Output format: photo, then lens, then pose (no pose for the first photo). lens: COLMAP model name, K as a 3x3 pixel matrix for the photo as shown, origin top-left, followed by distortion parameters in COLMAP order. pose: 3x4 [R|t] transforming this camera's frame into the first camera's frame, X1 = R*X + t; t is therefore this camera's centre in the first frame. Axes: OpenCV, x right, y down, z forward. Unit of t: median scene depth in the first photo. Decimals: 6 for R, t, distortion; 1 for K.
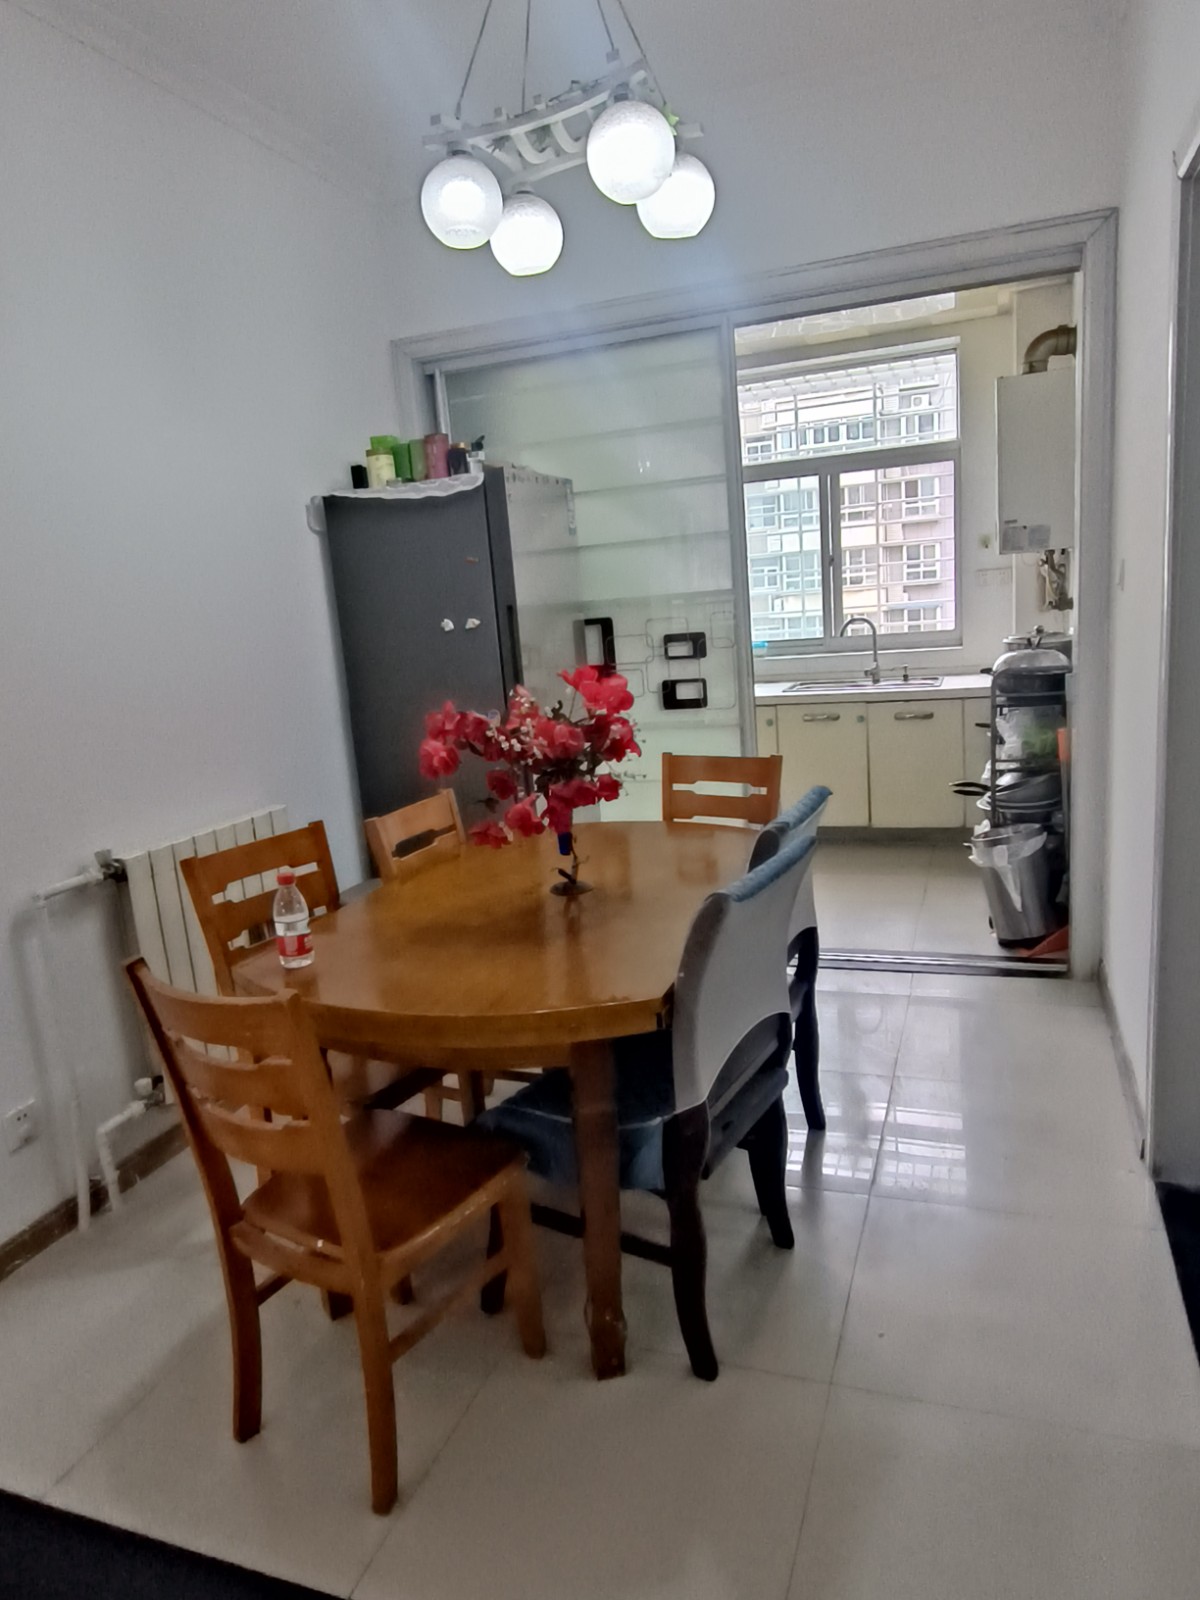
lens RADIAL K [[1048.2, 0, 599.2], [0, 1048.2, 804.7], [0, 0, 1]] dist [-0.002667, 0.002439]
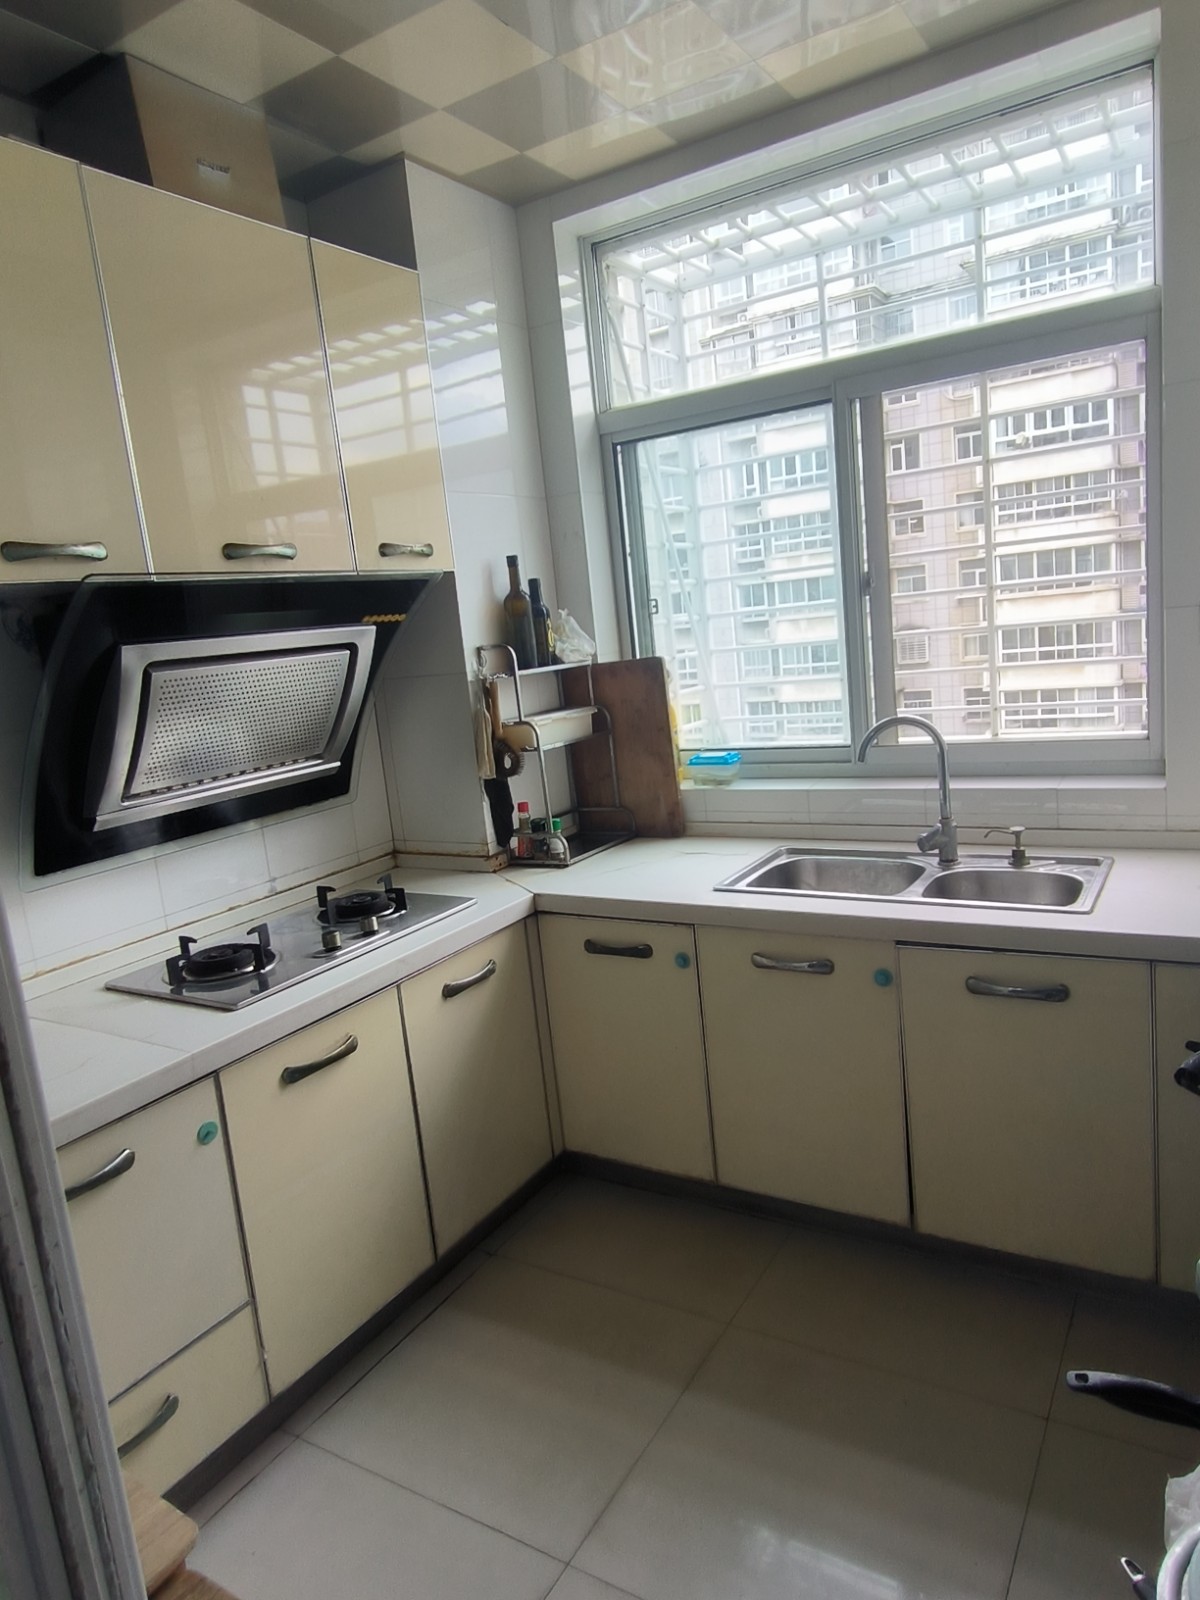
lens RADIAL K [[1048.2, 0, 598.4], [0, 1048.2, 795.5], [0, 0, 1]] dist [-0.002667, 0.002439]
pose [[0.980185, 0.012913, -0.197661, 0.206535], [-0.016028, 0.999771, -0.014167, -0.135385], [0.197433, 0.017055, 0.980168, 0.542371]]
